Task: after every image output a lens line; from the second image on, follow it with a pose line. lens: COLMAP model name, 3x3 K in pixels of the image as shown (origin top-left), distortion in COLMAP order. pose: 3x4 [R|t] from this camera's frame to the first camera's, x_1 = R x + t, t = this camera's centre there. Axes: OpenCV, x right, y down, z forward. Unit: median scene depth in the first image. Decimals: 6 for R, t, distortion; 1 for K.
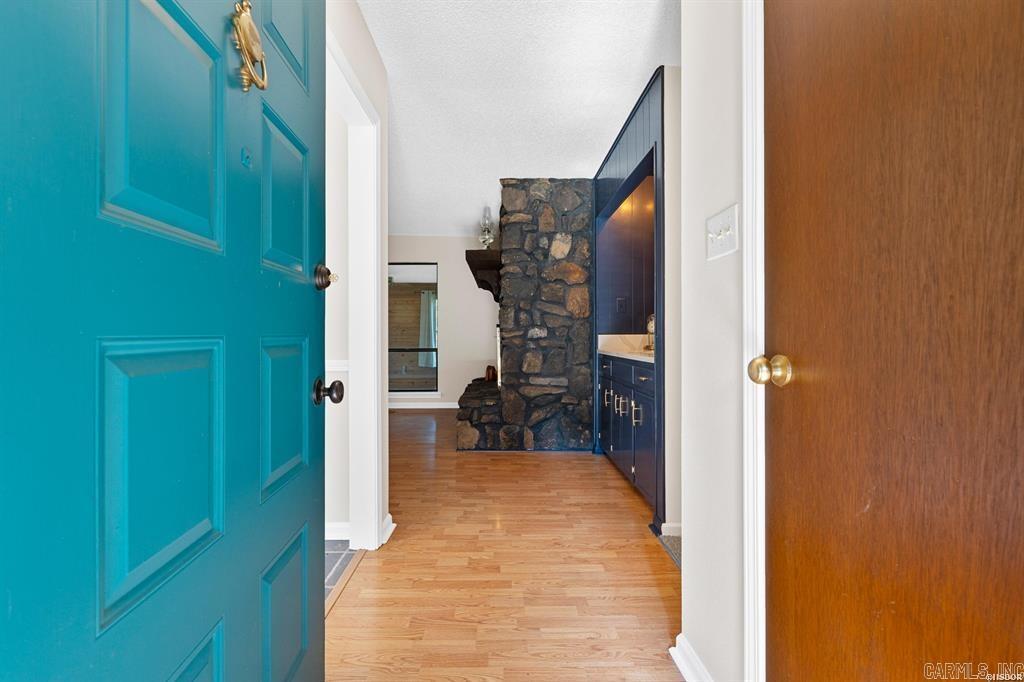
lens RADIAL K [[466.6, 0, 508.0], [0, 466.6, 334.8], [0, 0, 1]] dist [-0.001854, 0.000643]
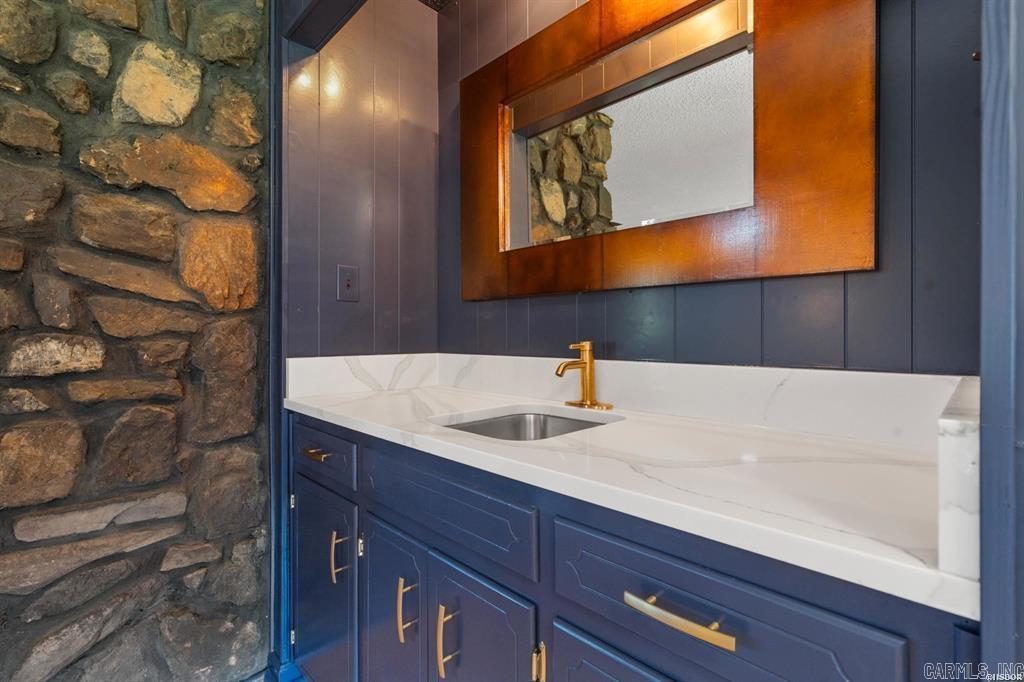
lens RADIAL K [[466.6, 0, 509.9], [0, 466.6, 337.8], [0, 0, 1]] dist [-0.001854, 0.000643]
pose [[0.727502, 0.002717, 0.686101, 0.068600], [0.000528, 0.999990, -0.004520, -0.013764], [-0.686106, 0.003651, 0.727493, 0.602308]]
